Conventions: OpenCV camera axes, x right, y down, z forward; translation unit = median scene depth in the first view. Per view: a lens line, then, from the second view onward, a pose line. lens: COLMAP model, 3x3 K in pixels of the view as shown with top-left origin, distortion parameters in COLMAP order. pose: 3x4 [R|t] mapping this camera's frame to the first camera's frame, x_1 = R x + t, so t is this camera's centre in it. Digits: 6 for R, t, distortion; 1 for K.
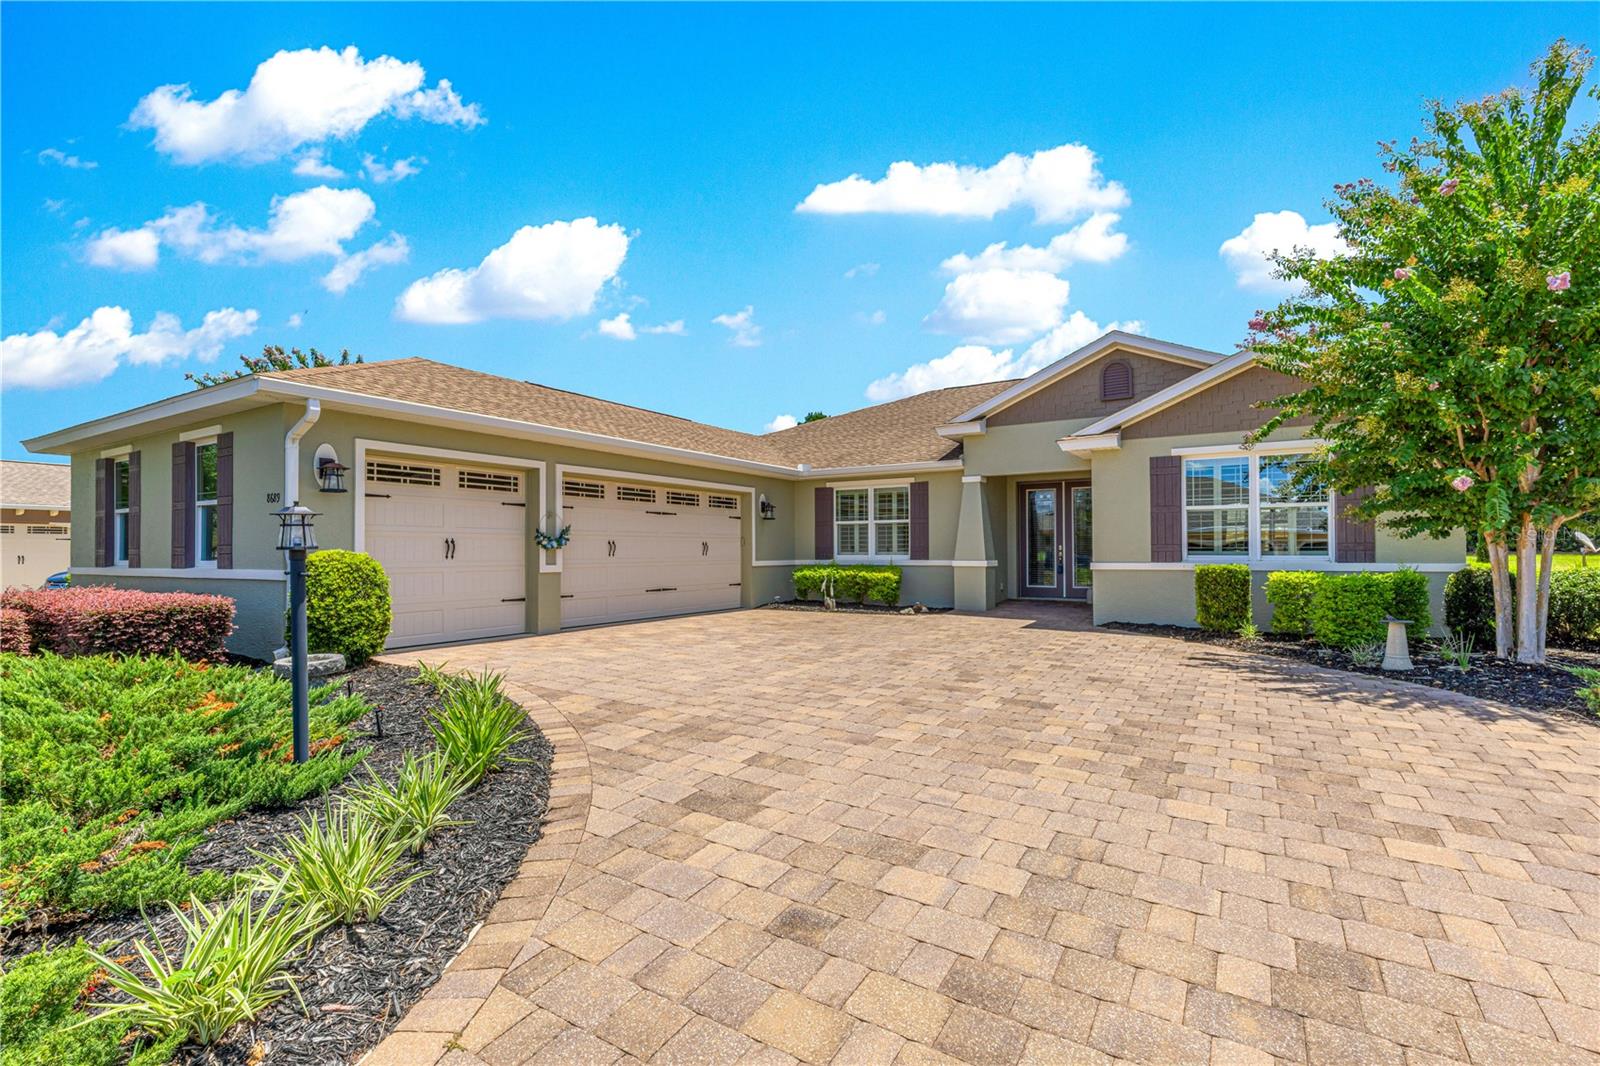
lens RADIAL K [[721.3, 0, 803.6], [0, 721.3, 543.4], [0, 0, 1]] dist [0.005546, 0.000090]
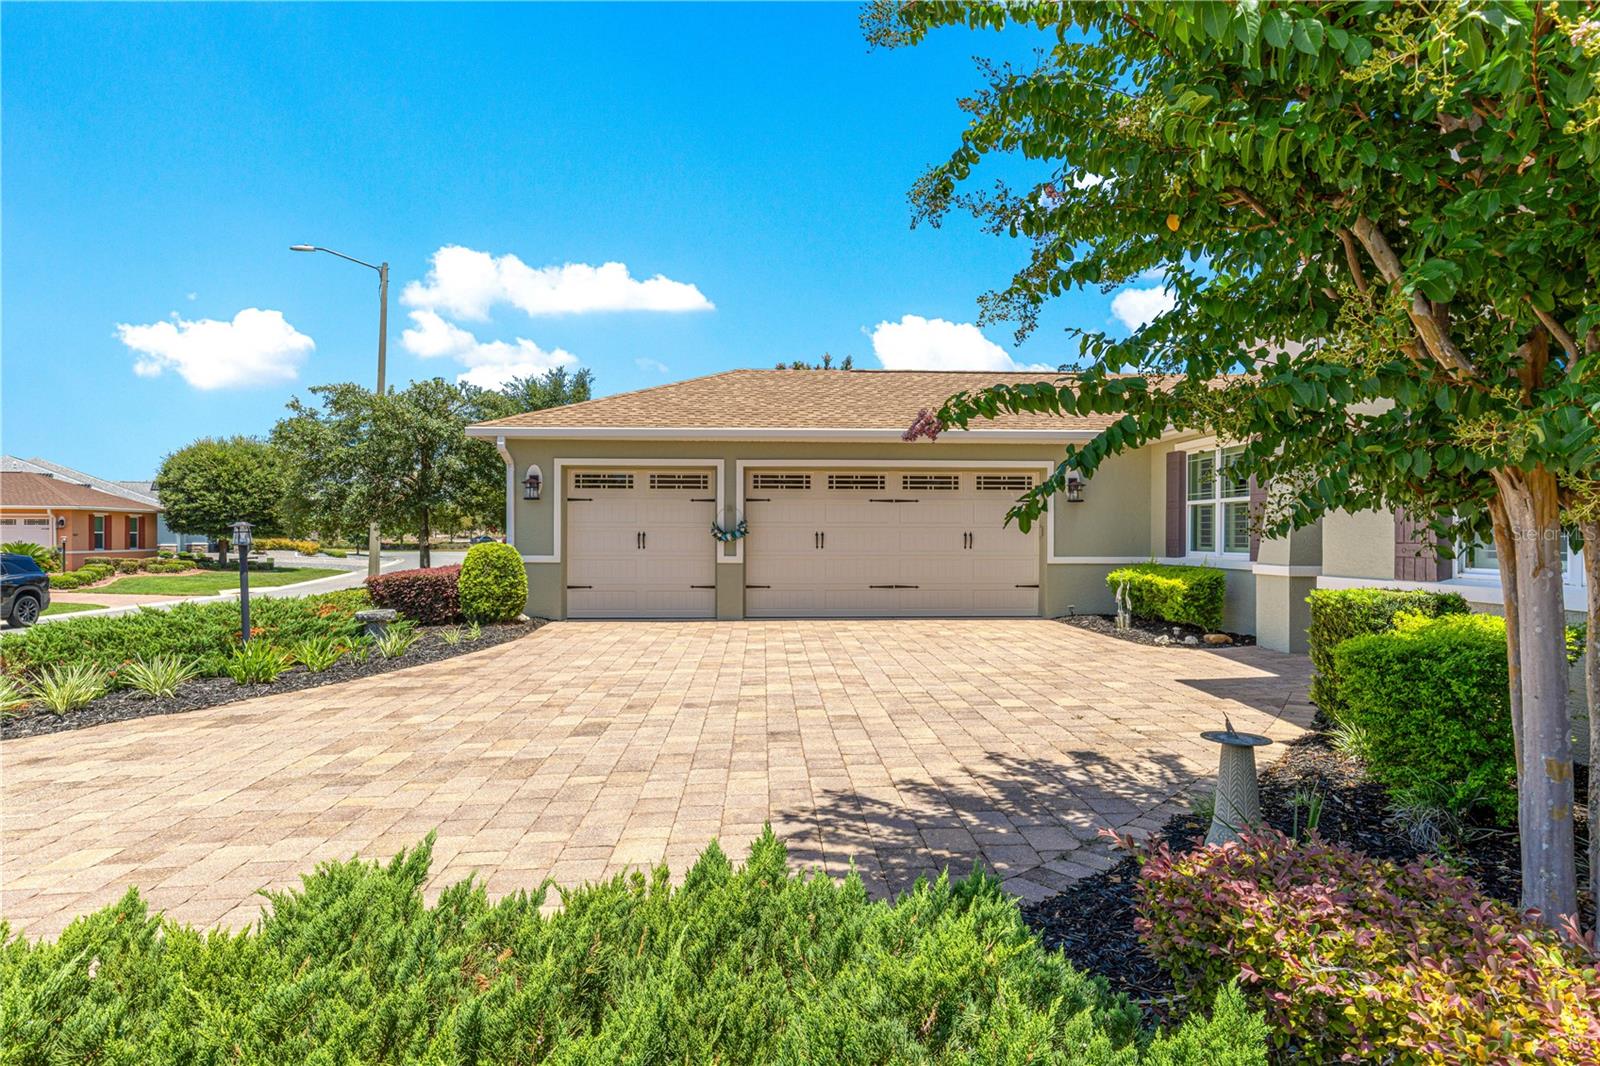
lens RADIAL K [[869.7, 0, 800.0], [0, 869.7, 533.0], [0, 0, 1]] dist [-0.003034, -0.000655]
pose [[0.566450, 0.001340, -0.824095, 0.648152], [0.005053, 0.999974, 0.005100, -0.008548], [0.824080, -0.007053, 0.566429, 0.307305]]
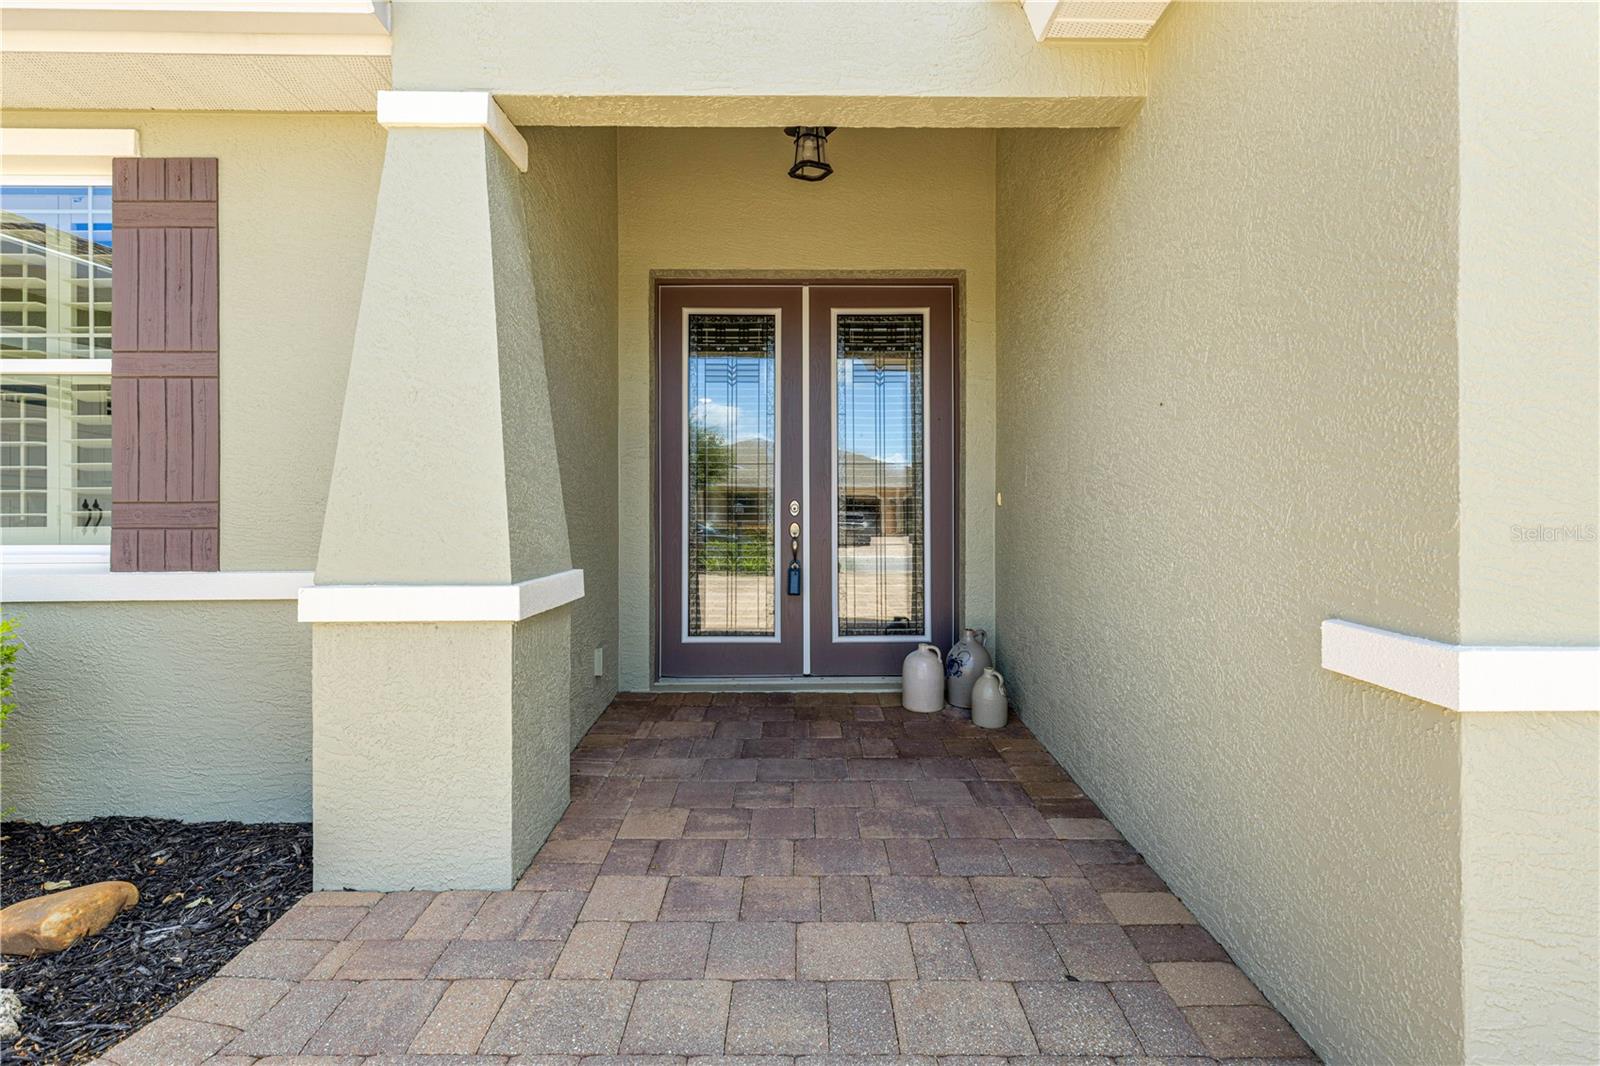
lens RADIAL K [[721.3, 0, 803.6], [0, 721.3, 543.4], [0, 0, 1]] dist [0.005546, 0.000090]
pose [[0.847421, 0.002927, 0.530913, 0.238094], [-0.008399, 0.999934, 0.007893, 0.014281], [-0.530855, -0.011148, 0.847390, 0.887541]]
